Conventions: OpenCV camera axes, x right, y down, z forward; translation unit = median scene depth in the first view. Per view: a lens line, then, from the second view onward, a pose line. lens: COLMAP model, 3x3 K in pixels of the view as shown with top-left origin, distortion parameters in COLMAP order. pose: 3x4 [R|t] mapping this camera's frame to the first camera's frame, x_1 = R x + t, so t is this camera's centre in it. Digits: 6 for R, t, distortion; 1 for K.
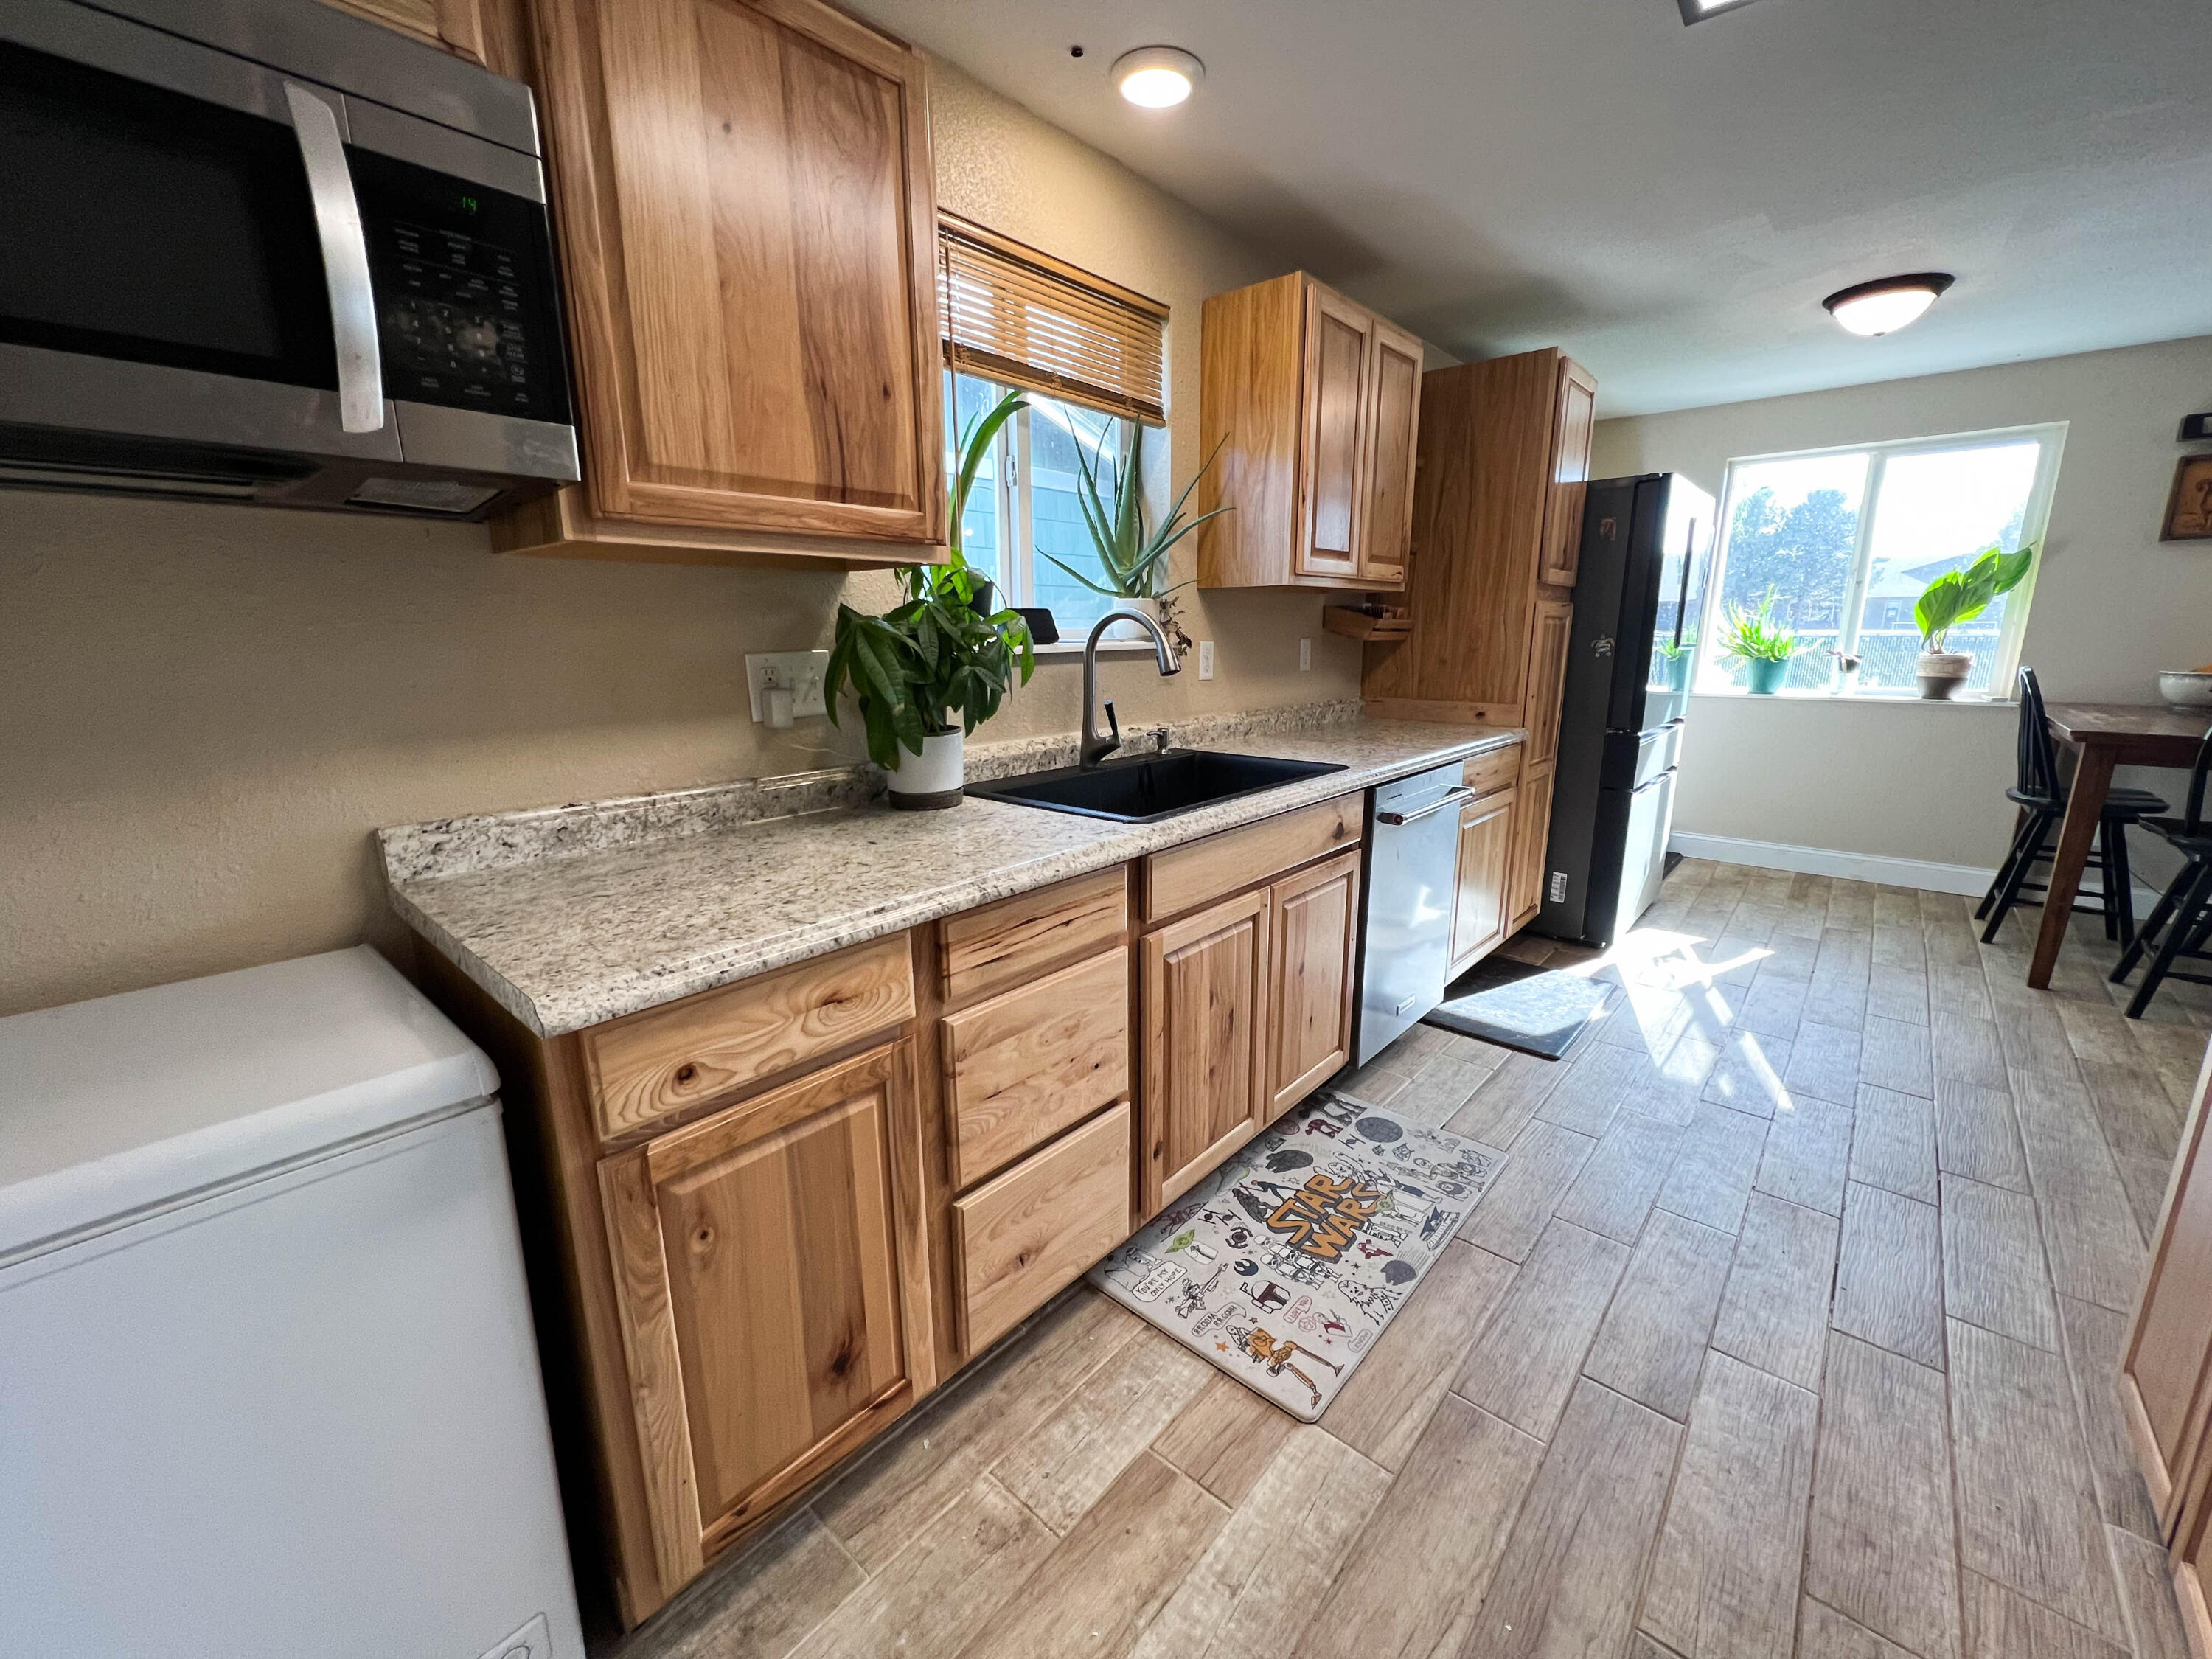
lens RADIAL K [[885.4, 0, 1103.3], [0, 885.4, 829.0], [0, 0, 1]] dist [-0.000253, 0.000586]
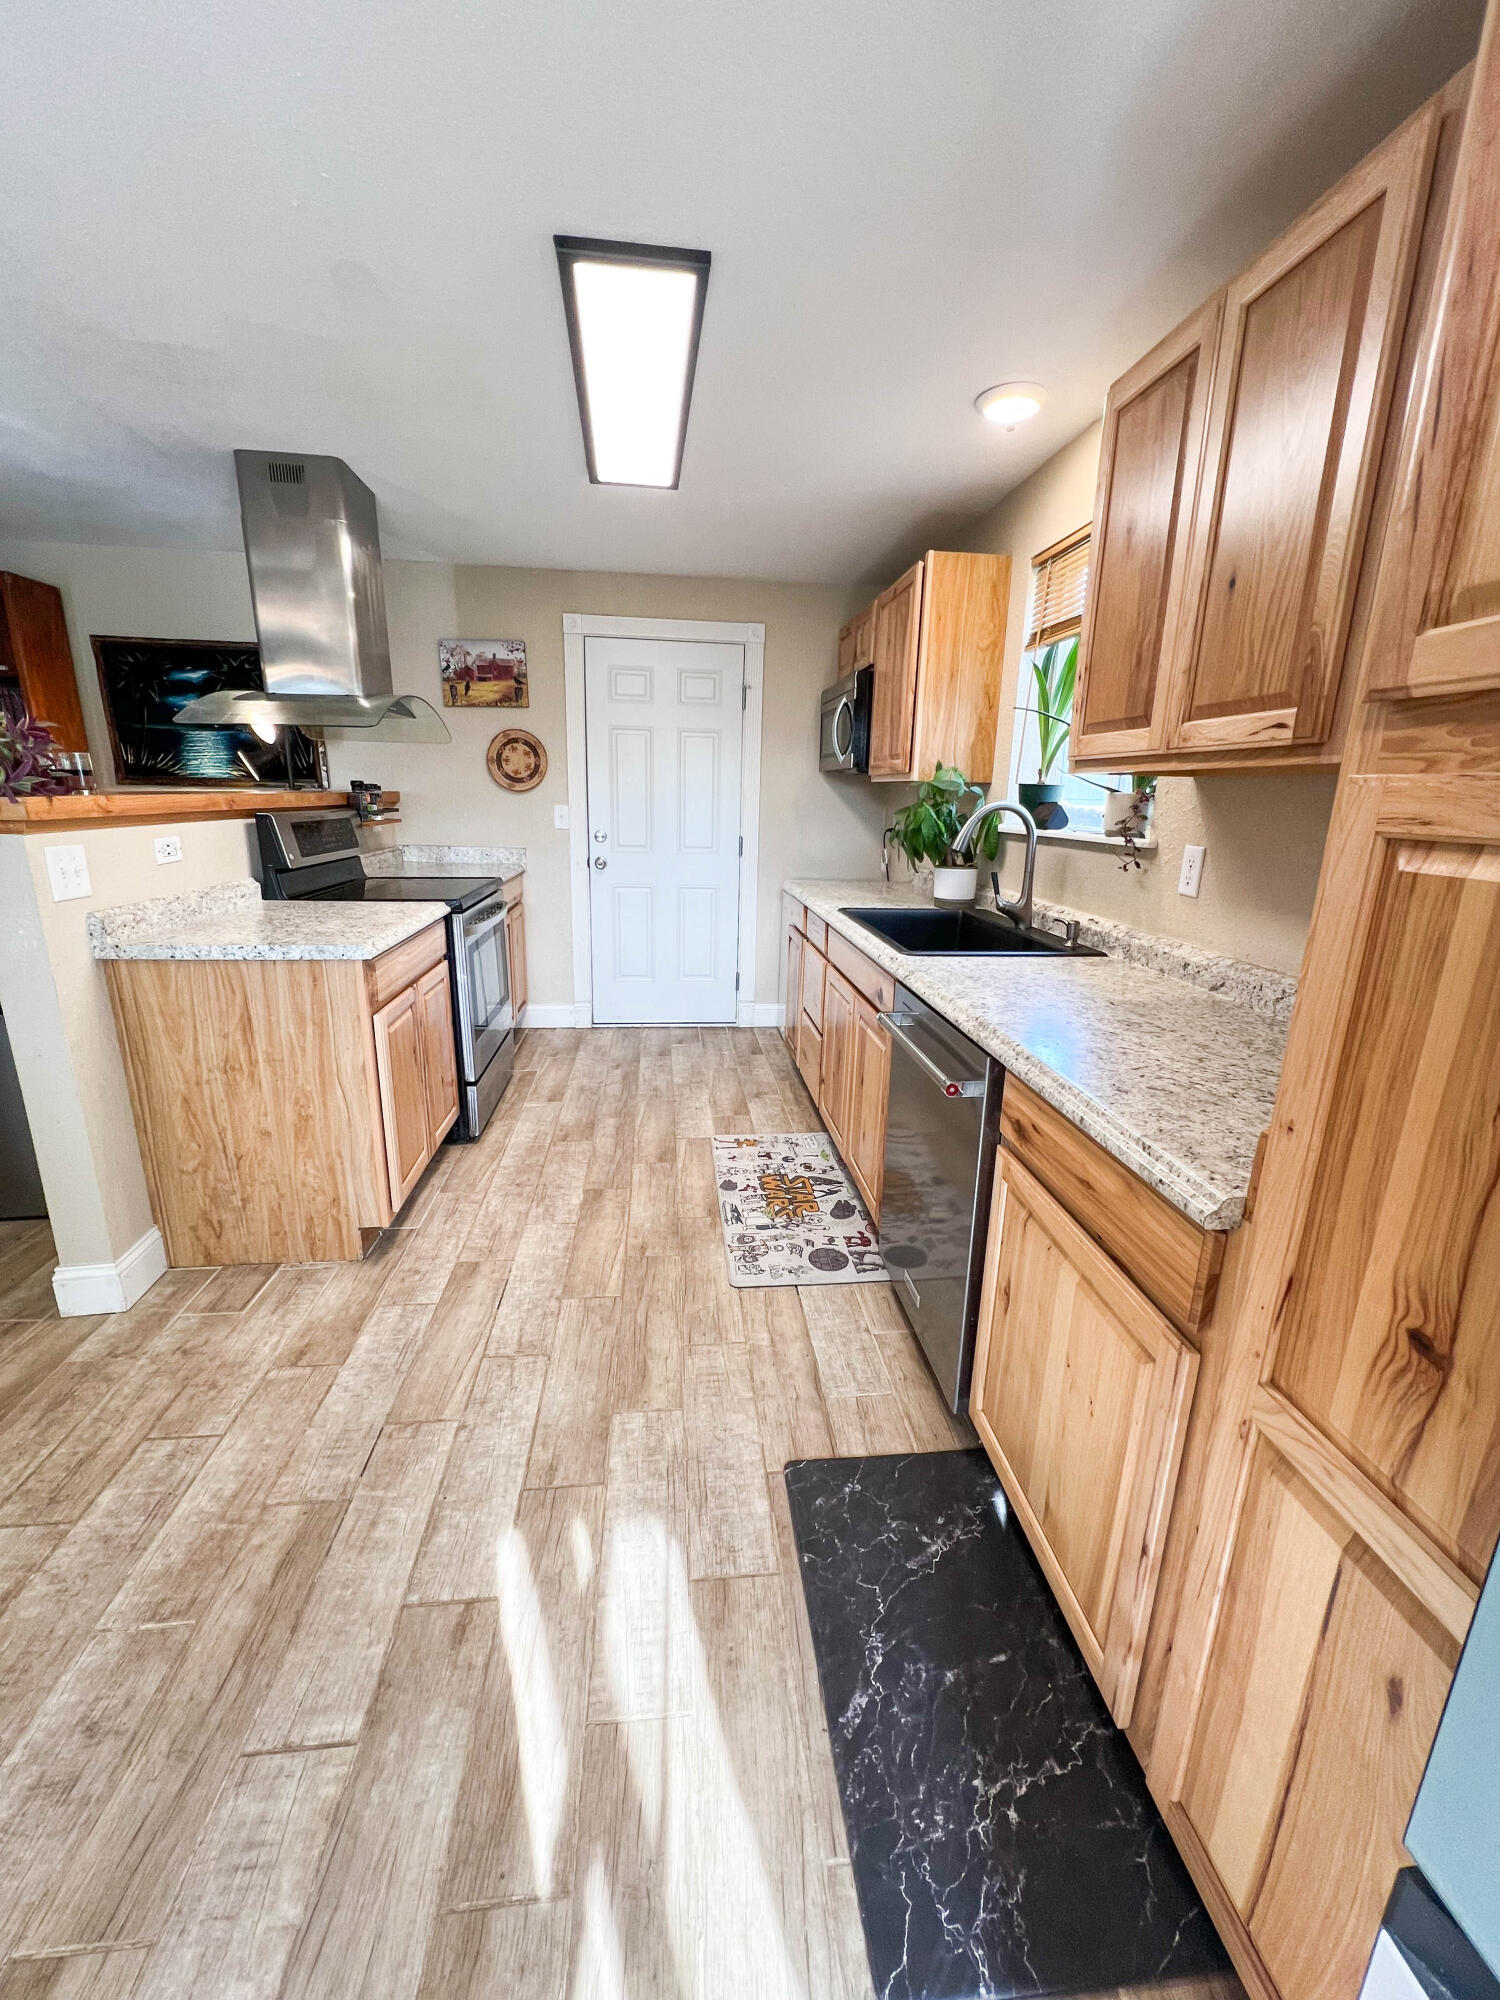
lens RADIAL K [[800.5, 0, 753.3], [0, 800.5, 997.7], [0, 0, 1]] dist [-0.000253, 0.000586]
pose [[-0.673154, 0.174425, -0.718637, 1.031704], [-0.182196, 0.902711, 0.389767, -0.338789], [0.716707, 0.393306, -0.575884, 1.358436]]
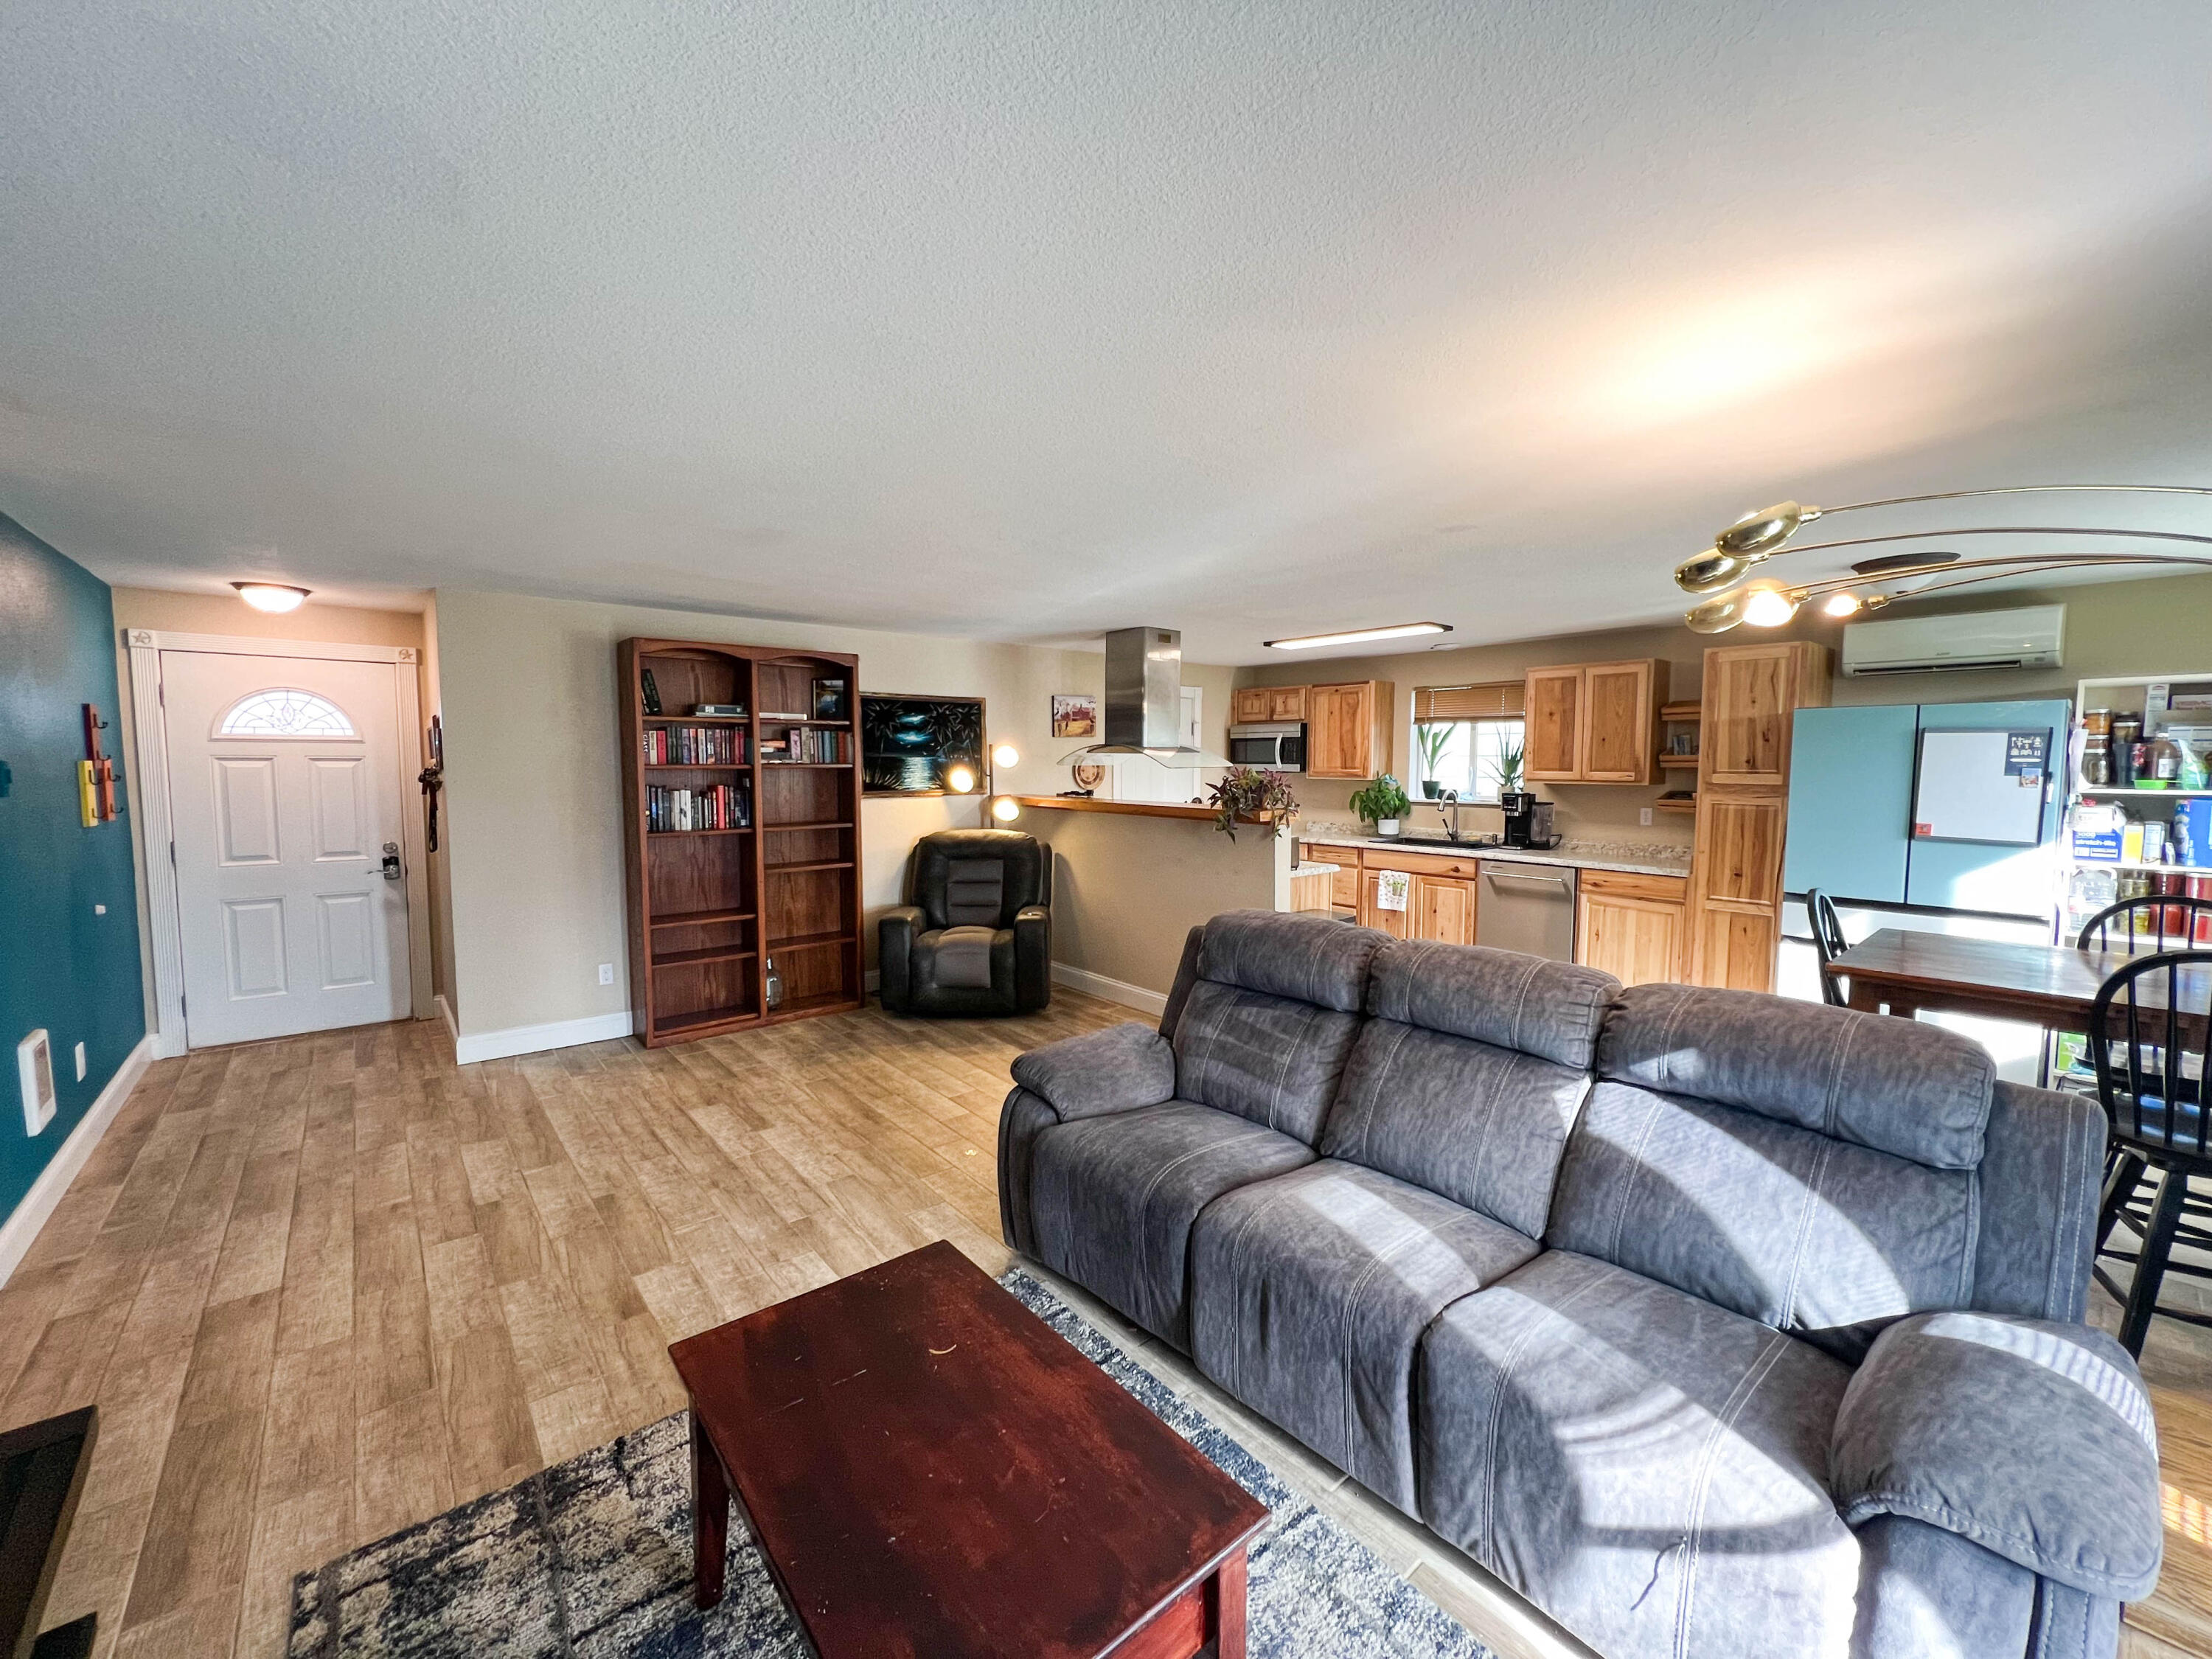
lens RADIAL K [[885.4, 0, 1104.2], [0, 885.4, 827.4], [0, 0, 1]] dist [-0.000253, 0.000586]
pose [[-0.145035, 0.081237, -0.986086, 2.956186], [-0.218099, 0.969485, 0.111948, -0.183710], [0.965090, 0.231301, -0.122891, 0.209043]]
